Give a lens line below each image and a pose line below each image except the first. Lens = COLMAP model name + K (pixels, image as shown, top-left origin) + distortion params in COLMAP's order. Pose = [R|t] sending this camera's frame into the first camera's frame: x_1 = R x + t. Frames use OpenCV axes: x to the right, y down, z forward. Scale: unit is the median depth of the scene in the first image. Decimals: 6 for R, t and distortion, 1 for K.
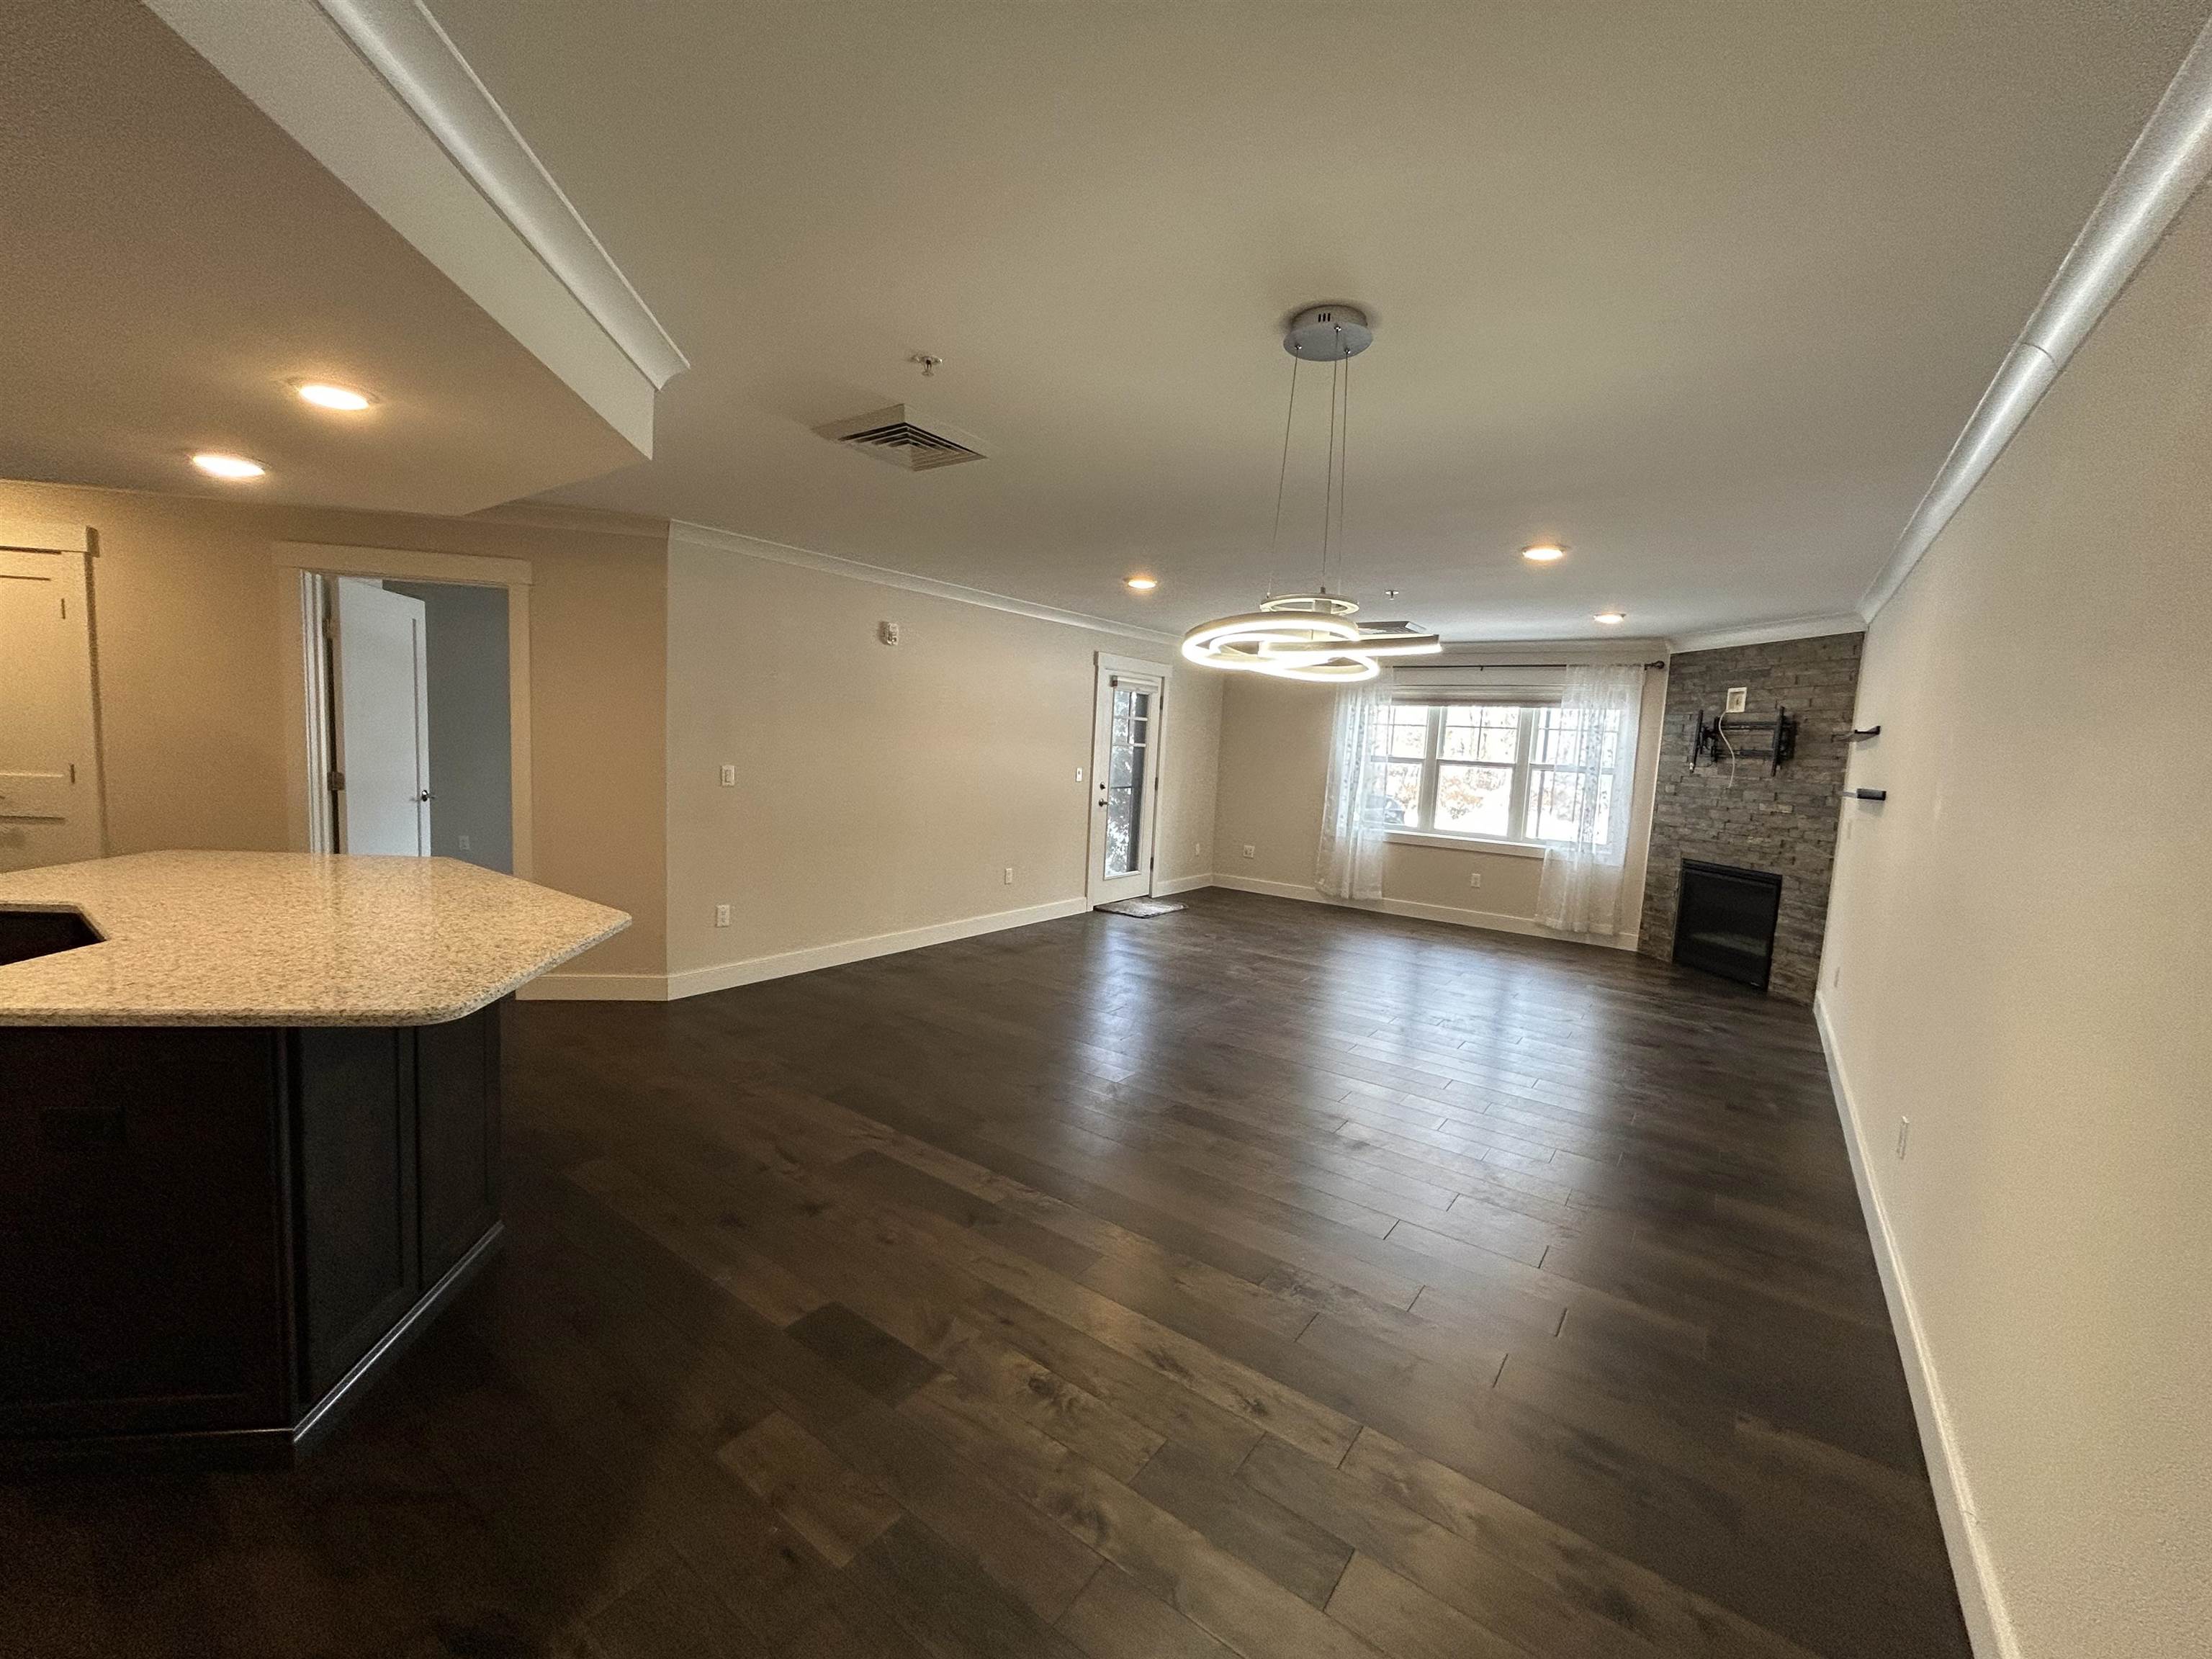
lens RADIAL K [[895.6, 0, 1106.0], [0, 895.6, 829.5], [0, 0, 1]] dist [0.000830, -0.000070]
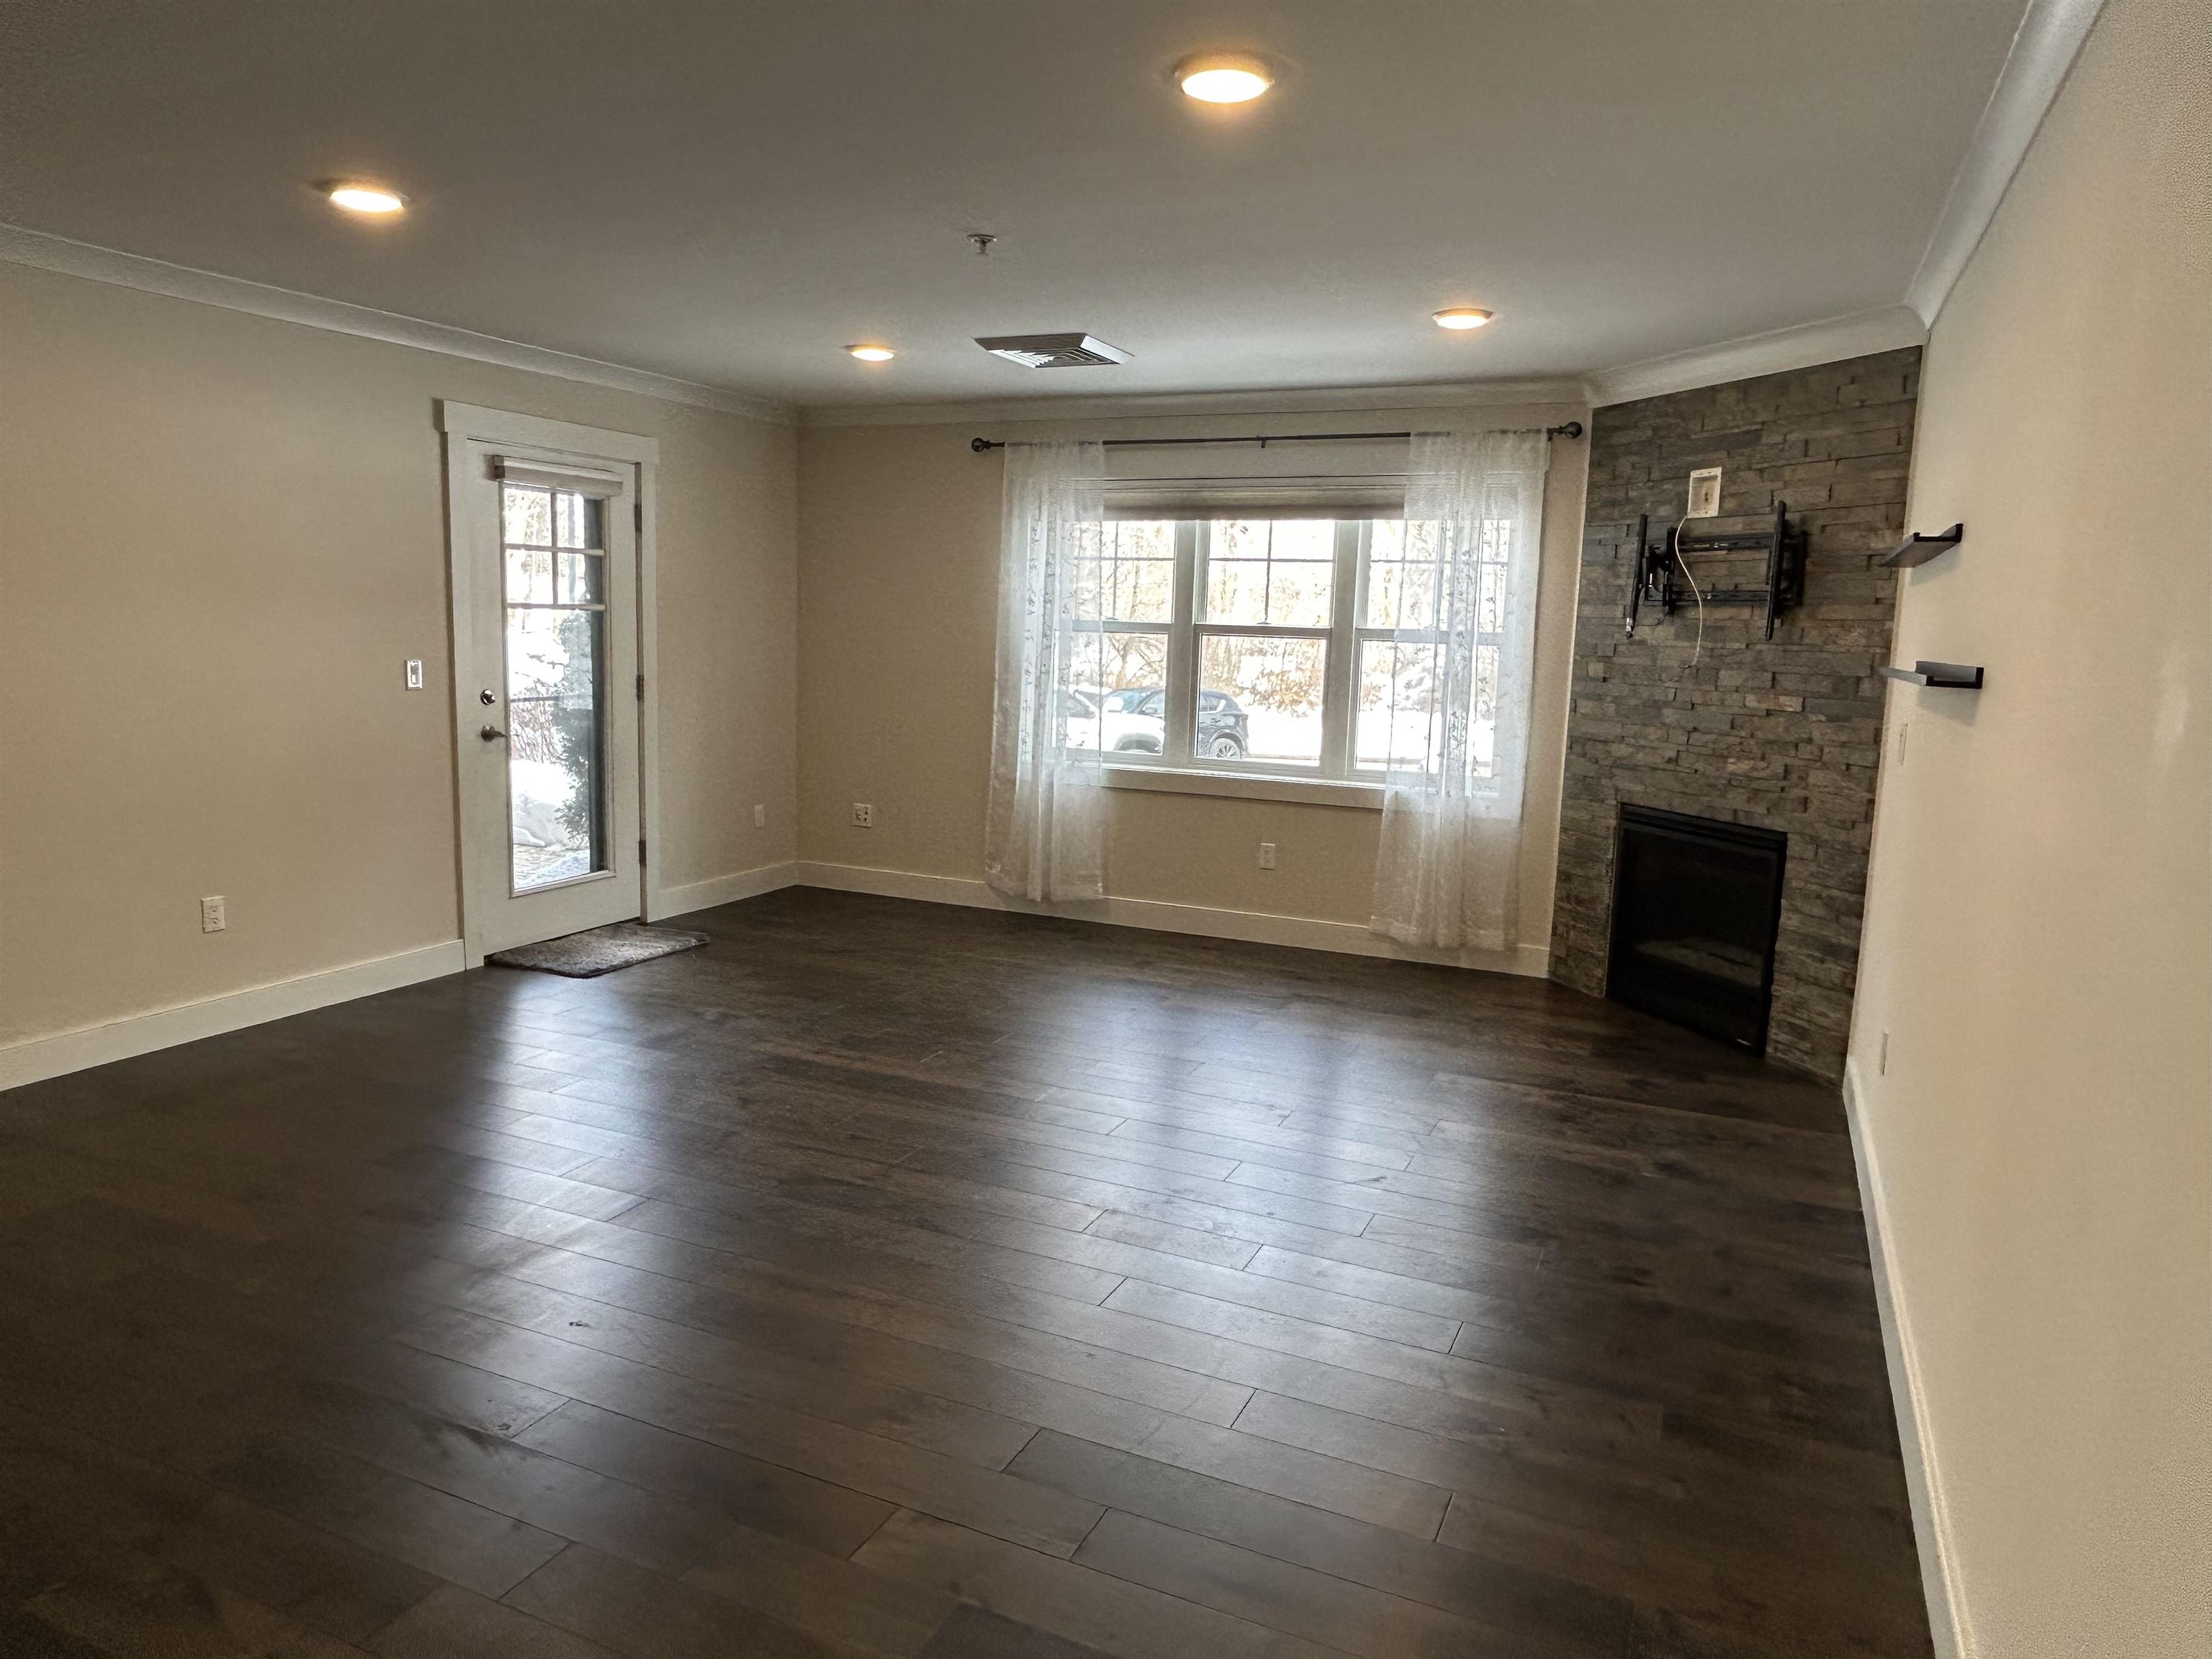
lens RADIAL K [[1428.0, 0, 1106.0], [0, 1428.0, 829.5], [0, 0, 1]] dist [0.054571, -0.126675]
pose [[0.979342, -0.050225, 0.195872, 0.181387], [0.039351, 0.997481, 0.059023, -0.013010], [-0.198343, -0.050096, 0.978852, 0.232772]]
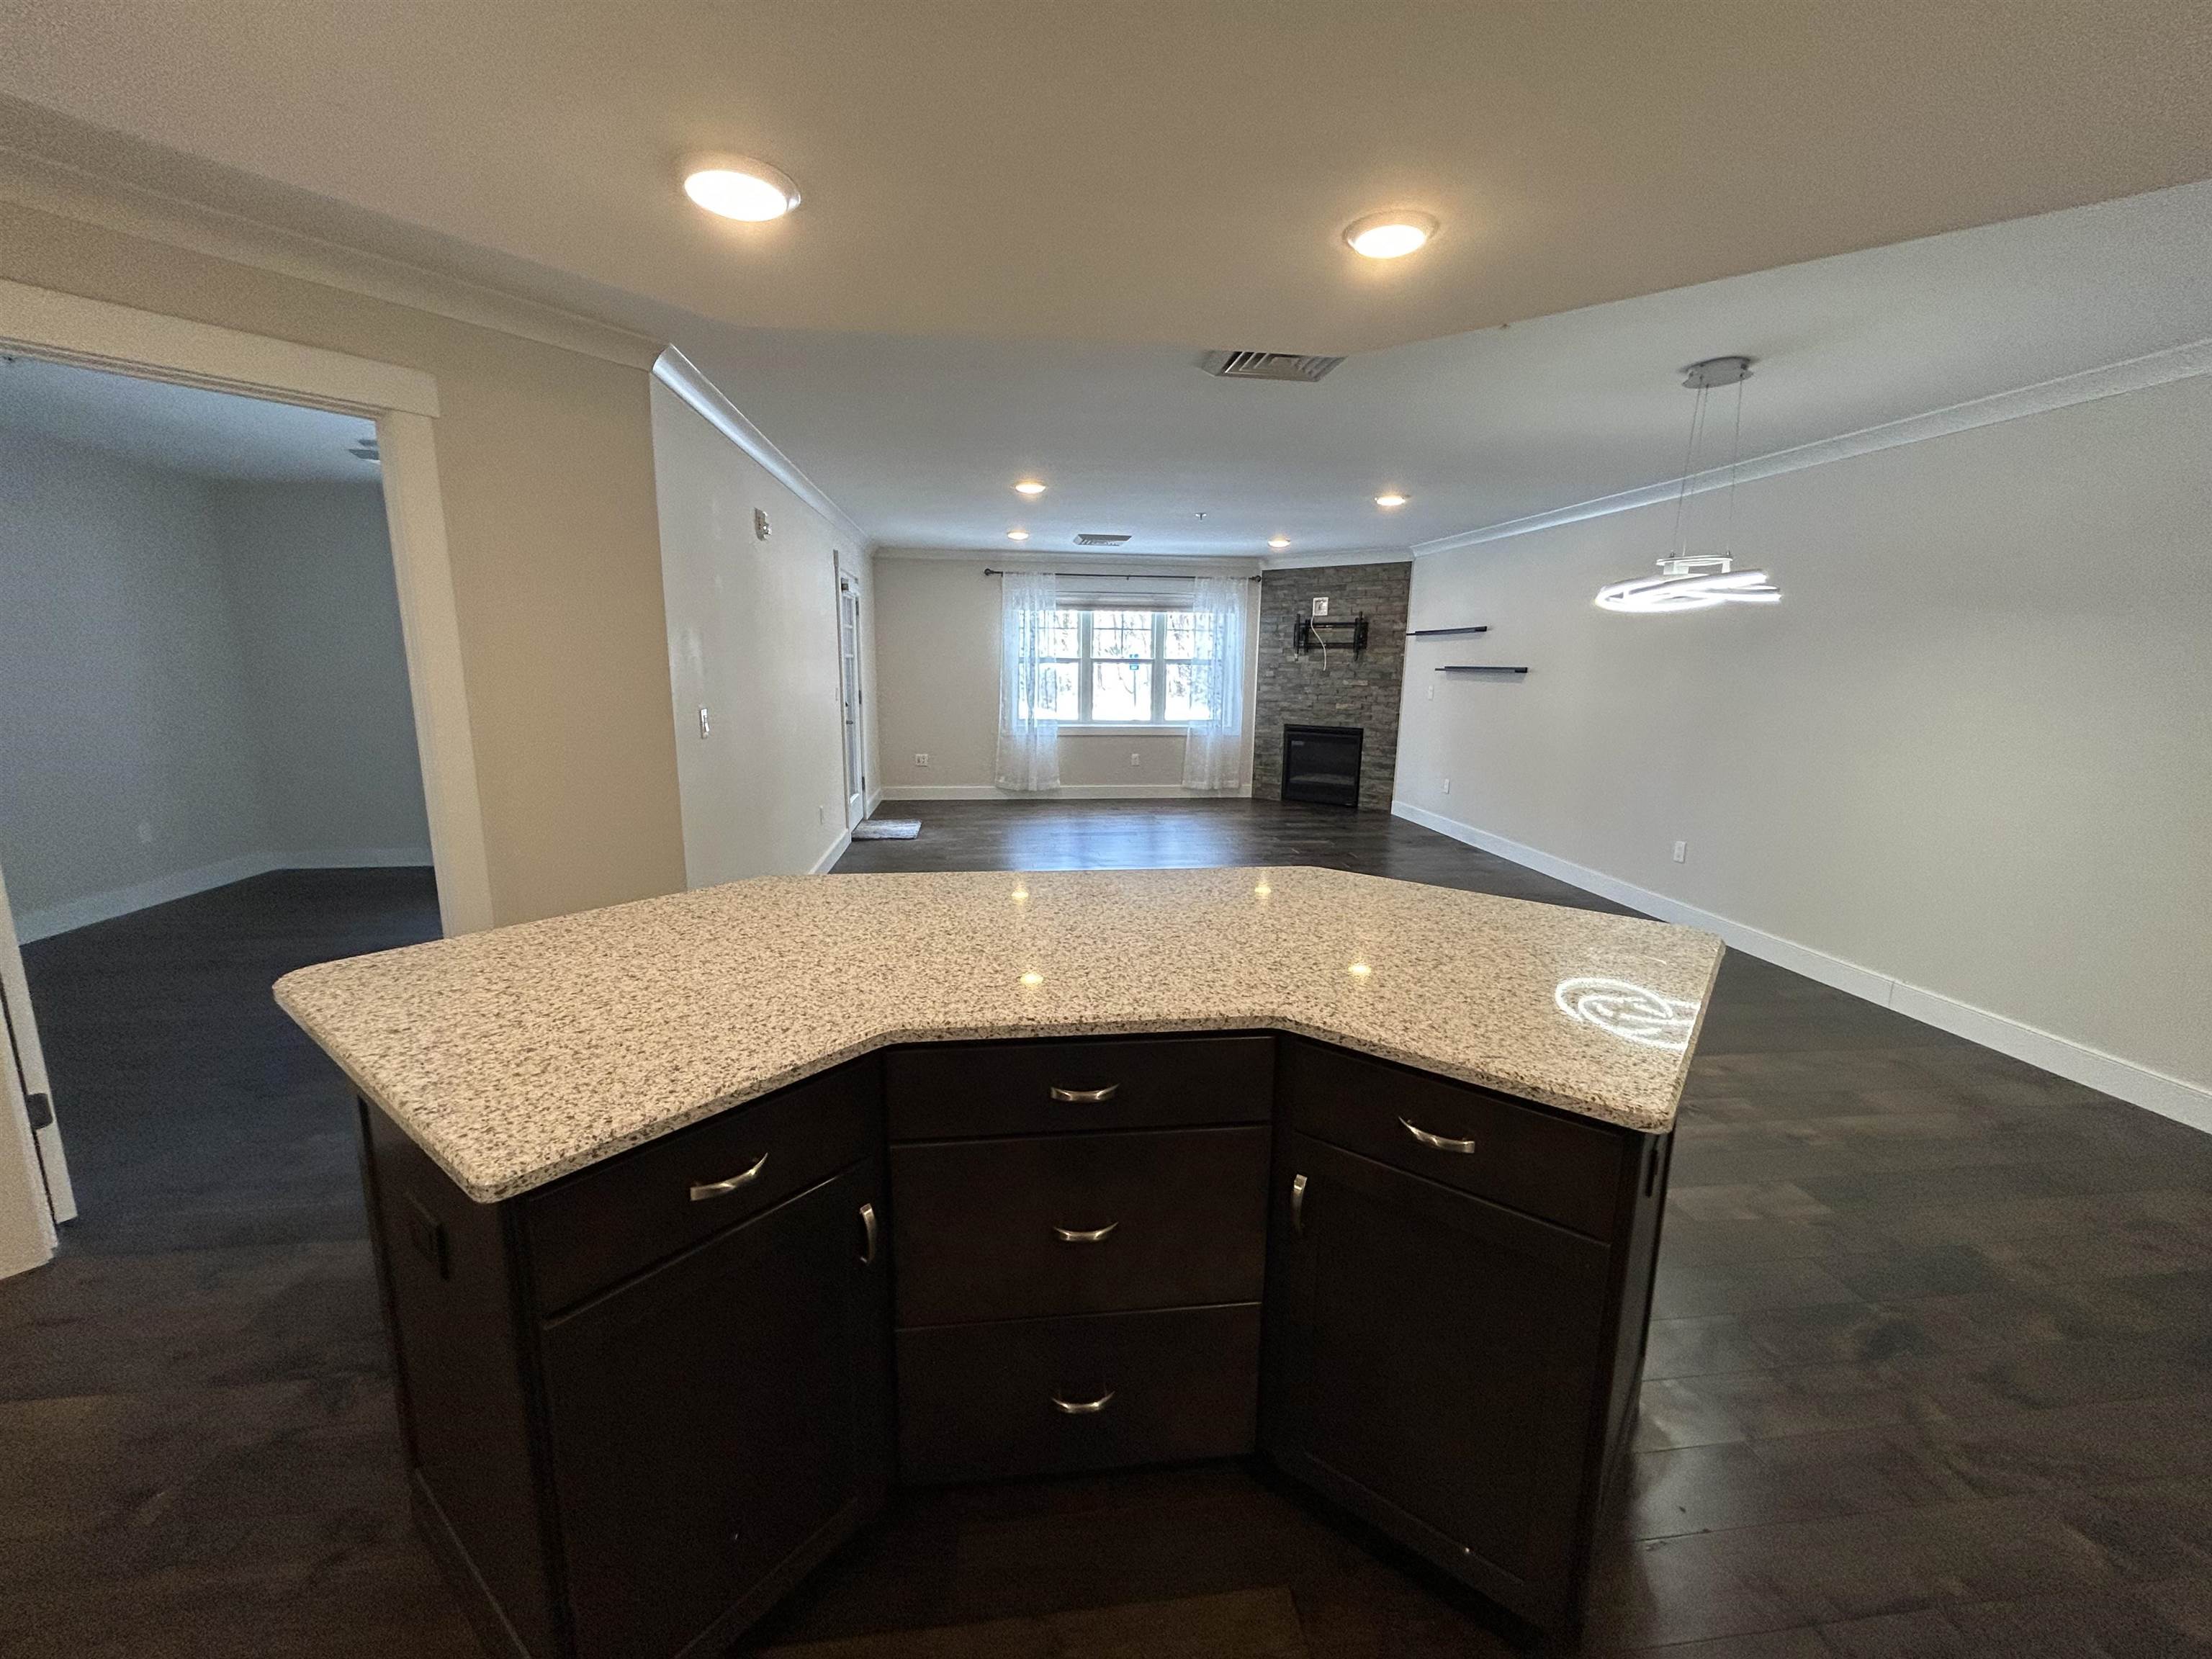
lens RADIAL K [[895.6, 0, 1106.0], [0, 895.6, 829.5], [0, 0, 1]] dist [0.000830, -0.000070]
pose [[0.724071, -0.169639, 0.668539, -0.490873], [0.092547, 0.984412, 0.149557, -0.038587], [-0.683489, -0.046418, 0.728484, 0.179679]]
